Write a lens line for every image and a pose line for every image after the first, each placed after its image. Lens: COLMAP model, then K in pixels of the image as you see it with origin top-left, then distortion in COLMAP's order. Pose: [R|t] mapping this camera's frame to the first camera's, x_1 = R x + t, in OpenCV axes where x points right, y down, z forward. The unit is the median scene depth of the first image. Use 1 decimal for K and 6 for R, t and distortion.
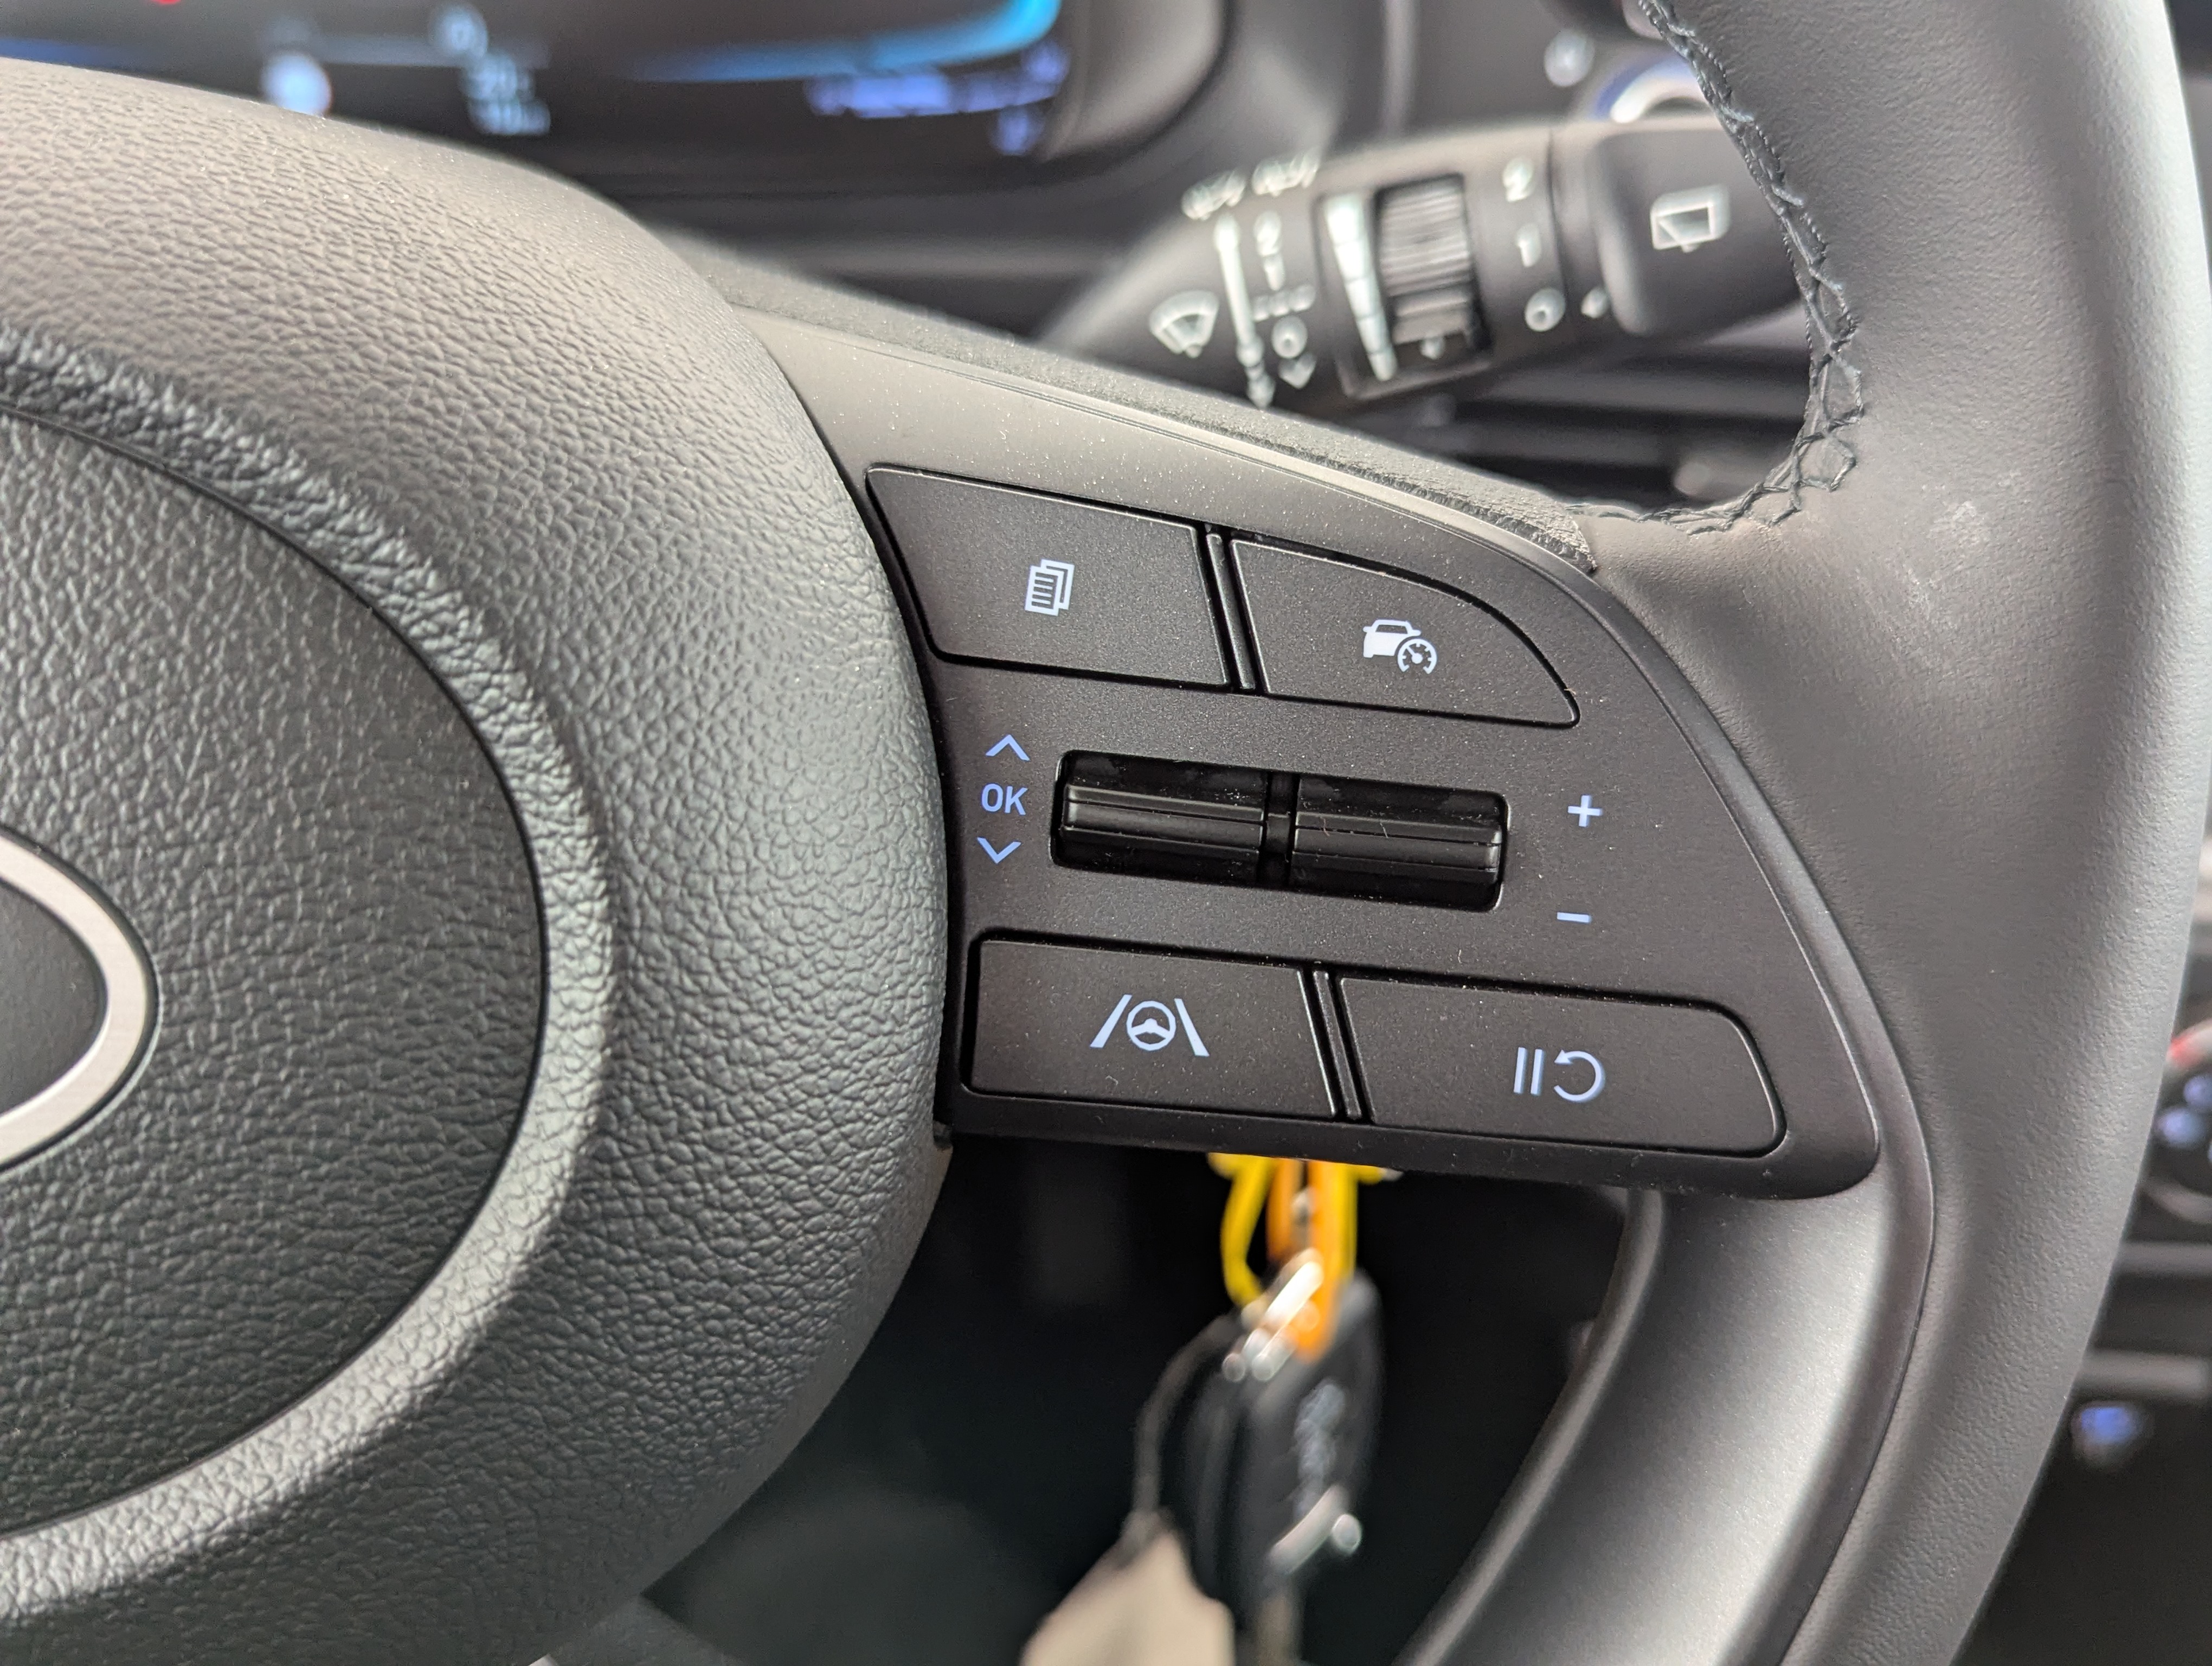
lens RADIAL K [[2061.6, 0, 1106.0], [0, 2061.6, 833.0], [0, 0, 1]] dist [-0.051318, -0.001556]
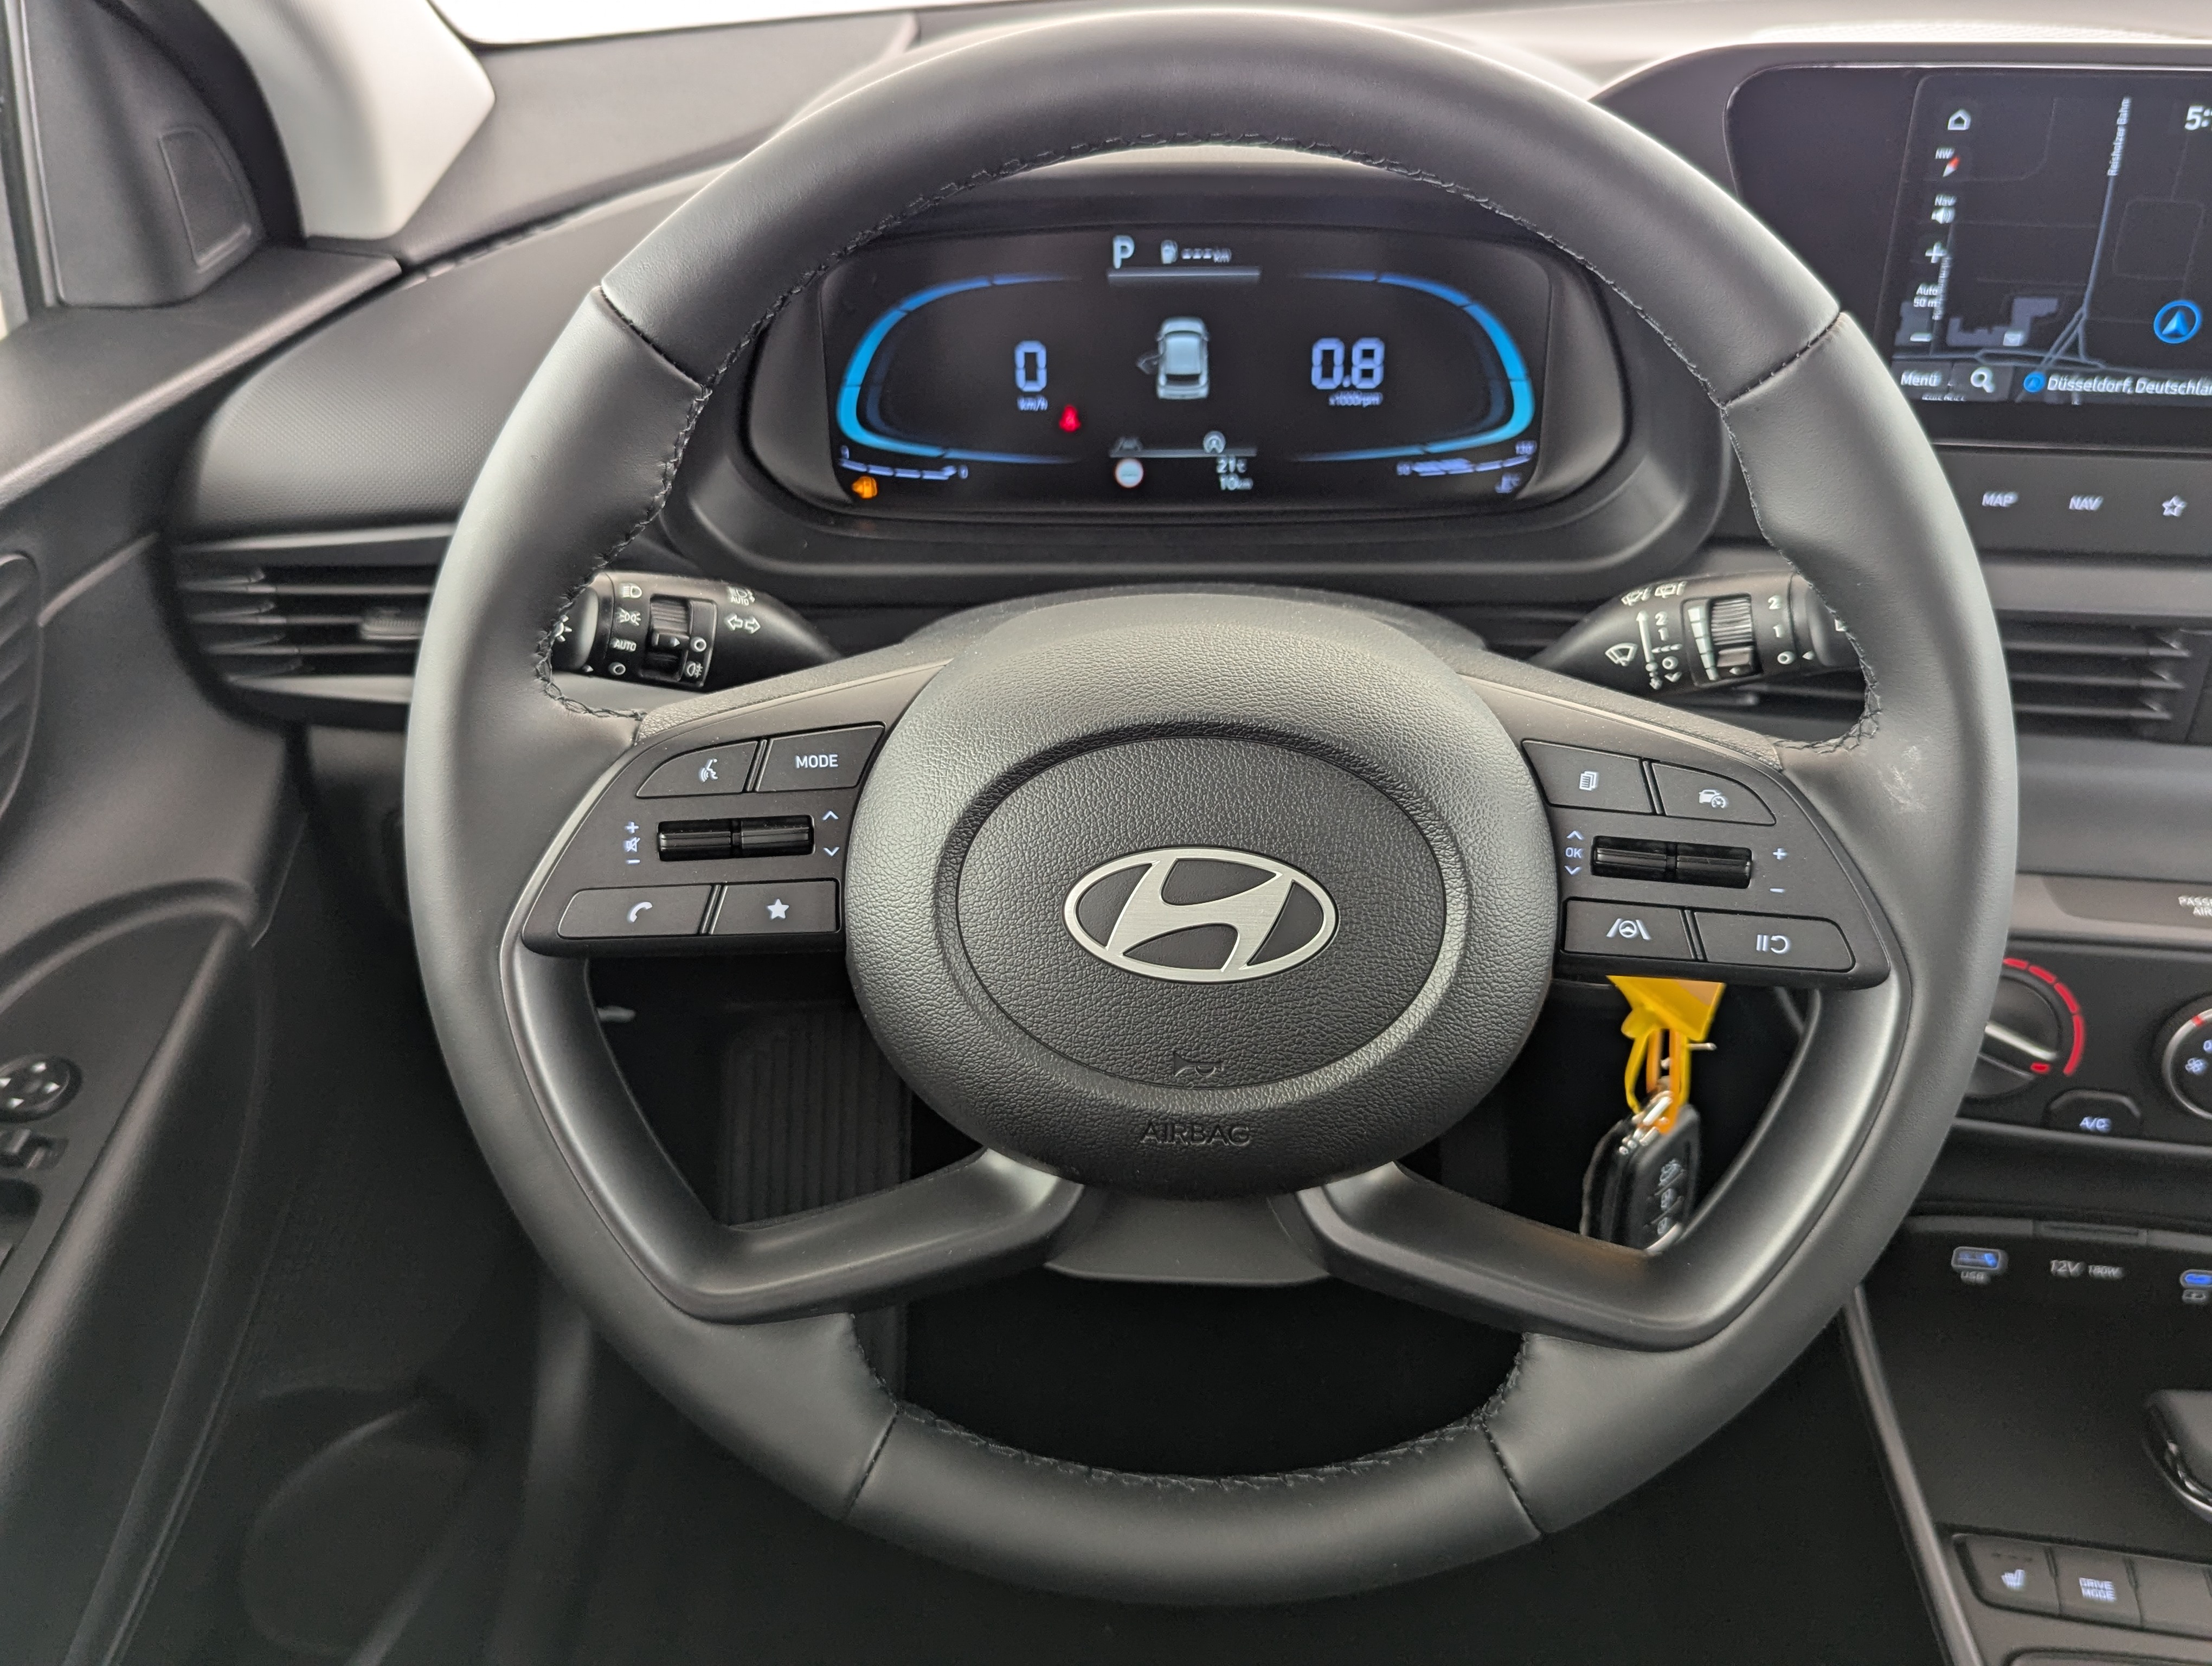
lens RADIAL K [[1900.0, 0, 1117.4], [0, 1900.0, 810.2], [0, 0, 1]] dist [0.036868, -0.067734]
pose [[0.983542, -0.021335, -0.179416, -0.204699], [0.018257, 0.999657, -0.018791, -0.038522], [0.179756, 0.015207, 0.983594, -1.824083]]
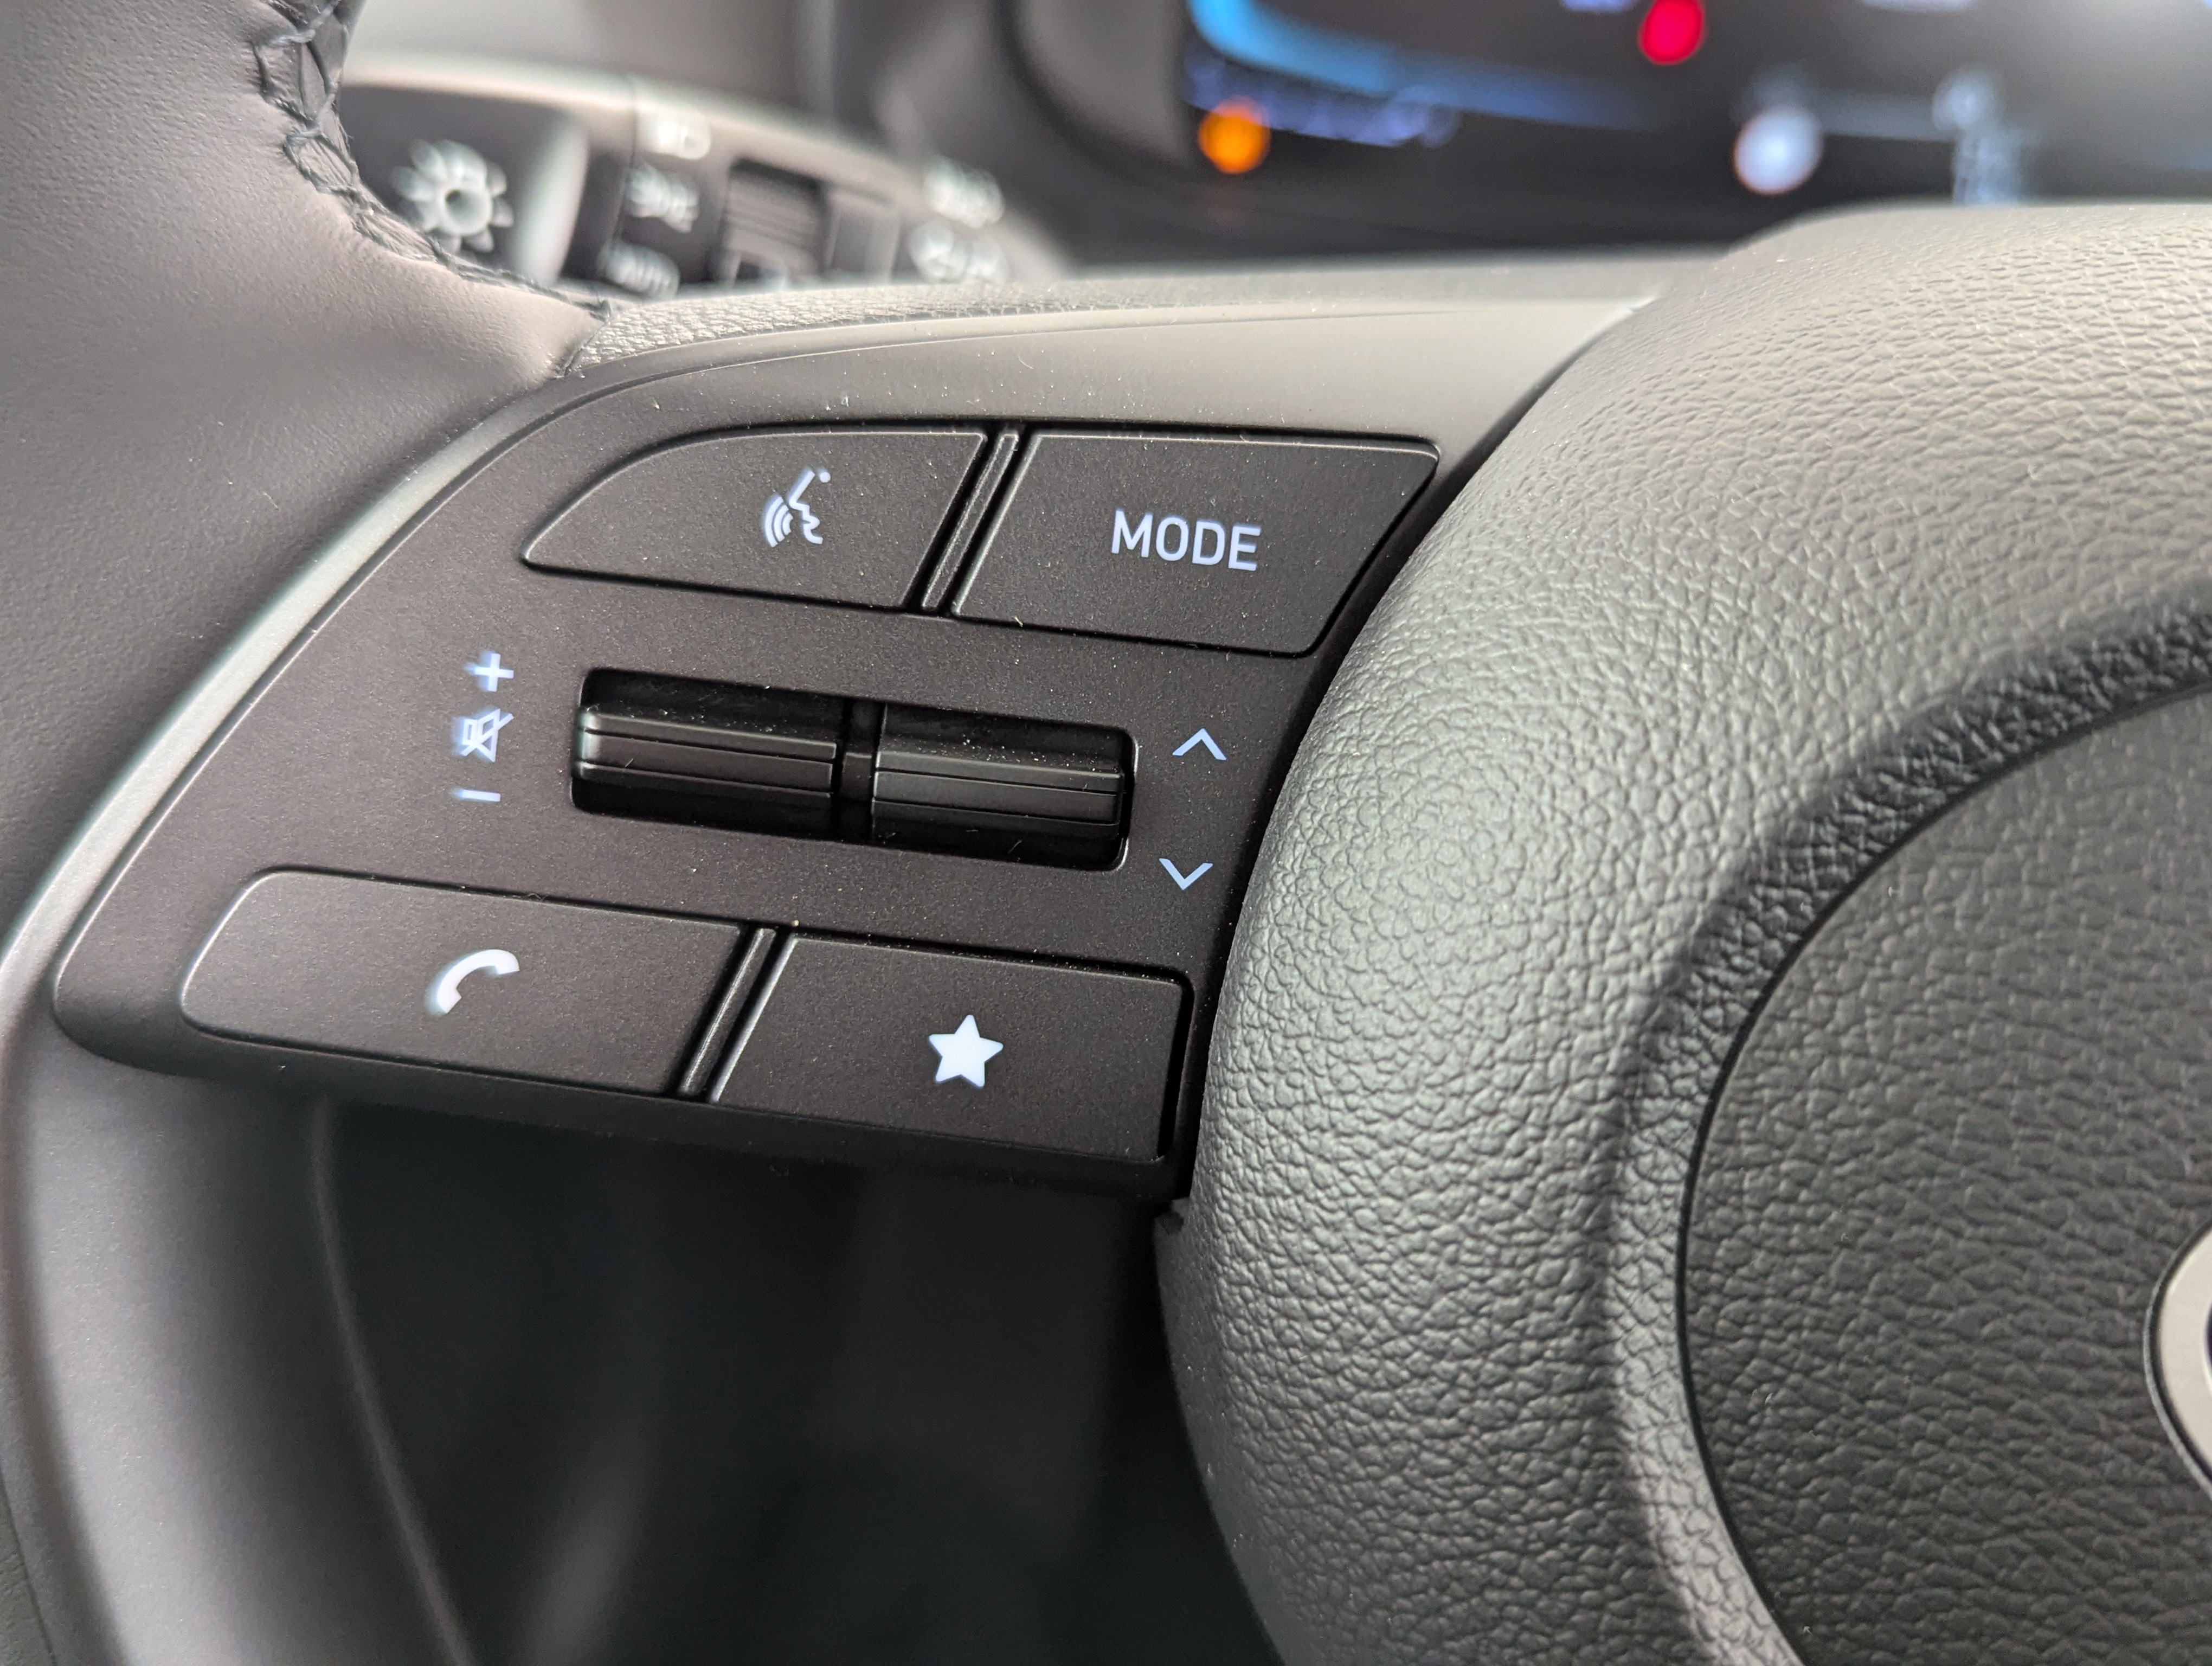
lens RADIAL K [[2061.6, 0, 1106.0], [0, 2061.6, 833.0], [0, 0, 1]] dist [-0.051318, -0.001556]
pose [[0.950960, 0.144959, -0.273243, -0.919768], [-0.144213, 0.989281, 0.022928, -0.068093], [0.273637, 0.017602, 0.961672, 0.024291]]
